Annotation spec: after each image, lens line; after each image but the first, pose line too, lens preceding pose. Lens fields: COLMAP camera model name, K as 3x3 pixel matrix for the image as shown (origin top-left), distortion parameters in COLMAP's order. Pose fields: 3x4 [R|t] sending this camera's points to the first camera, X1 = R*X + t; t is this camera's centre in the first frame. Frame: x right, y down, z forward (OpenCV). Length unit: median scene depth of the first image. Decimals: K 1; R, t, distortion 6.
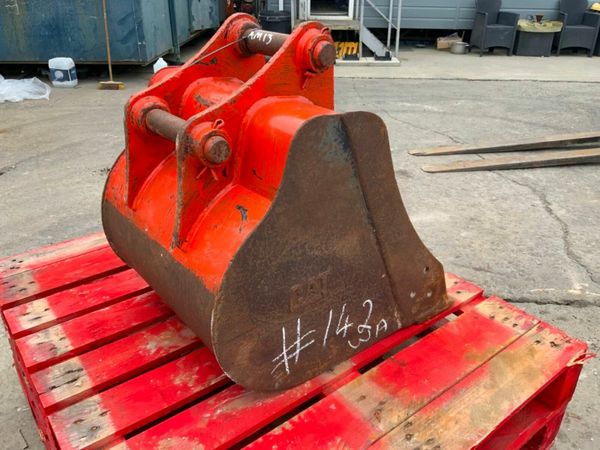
lens RADIAL K [[503.9, 0, 298.3], [0, 503.9, 218.1], [0, 0, 1]] dist [-0.006619, -0.019612]
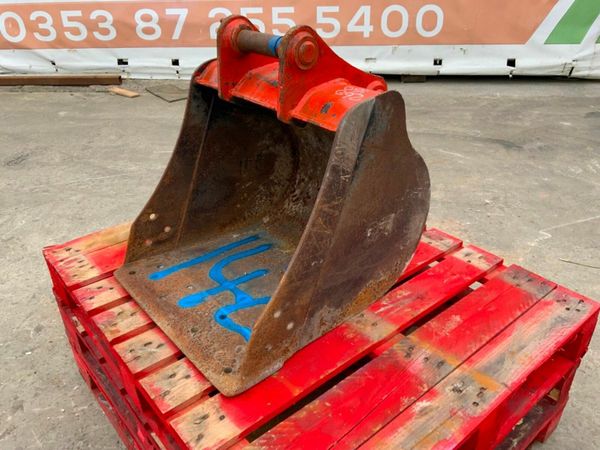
lens RADIAL K [[496.3, 0, 300.0], [0, 496.3, 225.0], [0, 0, 1]] dist [0.047111, -0.108250]
pose [[-0.999299, 0.017047, -0.033321, -0.078417], [-0.017629, 0.570944, 0.820799, -0.987670], [0.033017, 0.820812, -0.570244, 1.898537]]
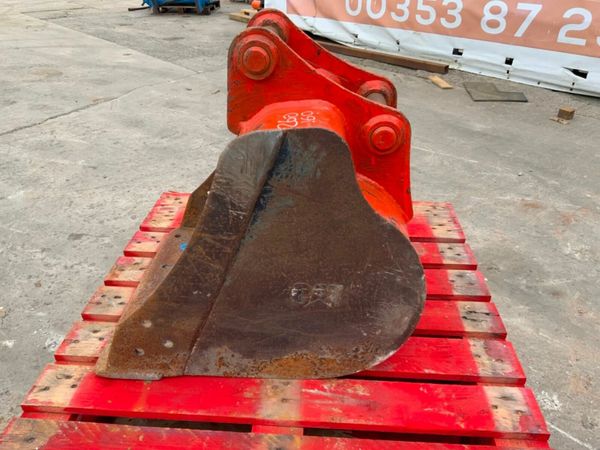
lens RADIAL K [[496.3, 0, 300.0], [0, 496.3, 225.0], [0, 0, 1]] dist [0.047111, -0.108250]
pose [[-0.748401, -0.343113, 0.567600, -0.741832], [0.283116, 0.608638, 0.741219, -0.800395], [-0.599785, 0.715425, -0.358364, 1.511150]]
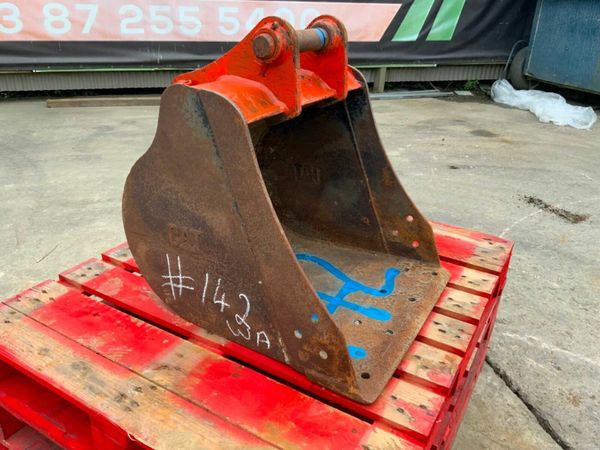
lens RADIAL K [[498.3, 0, 300.0], [0, 498.3, 225.0], [0, 0, 1]] dist [-0.002196, -0.003699]
pose [[0.369076, 0.395980, -0.840823, 0.968100], [-0.436859, 0.872436, 0.219111, -0.225582], [0.820328, 0.286453, 0.494983, 0.572624]]
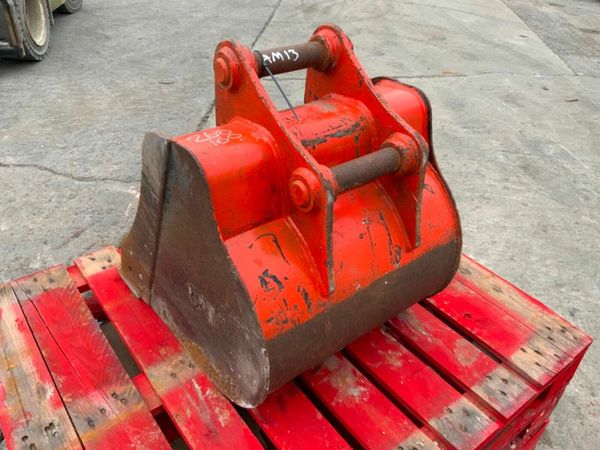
lens RADIAL K [[503.9, 0, 298.3], [0, 503.9, 218.1], [0, 0, 1]] dist [-0.006619, -0.019612]
pose [[0.006741, -0.564756, 0.825231, -0.974255], [0.399183, 0.758164, 0.515597, -0.581012], [-0.916847, 0.325942, 0.230552, 0.834559]]
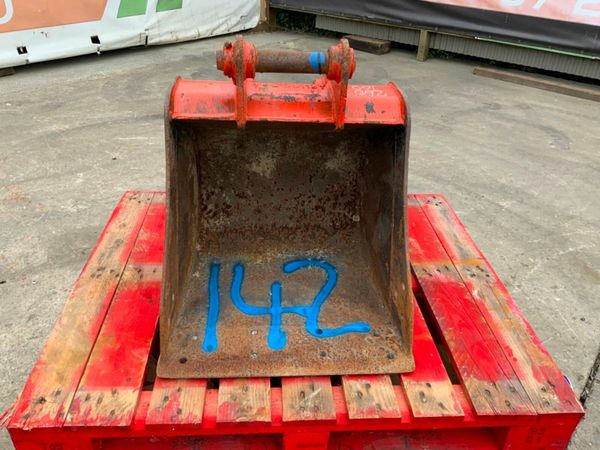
lens RADIAL K [[496.3, 0, 300.0], [0, 496.3, 225.0], [0, 0, 1]] dist [0.047111, -0.108250]
pose [[-0.558108, 0.399354, -0.727346, 0.855225], [-0.411477, 0.627993, 0.660539, -0.825677], [0.720557, 0.667938, -0.186163, 1.420814]]
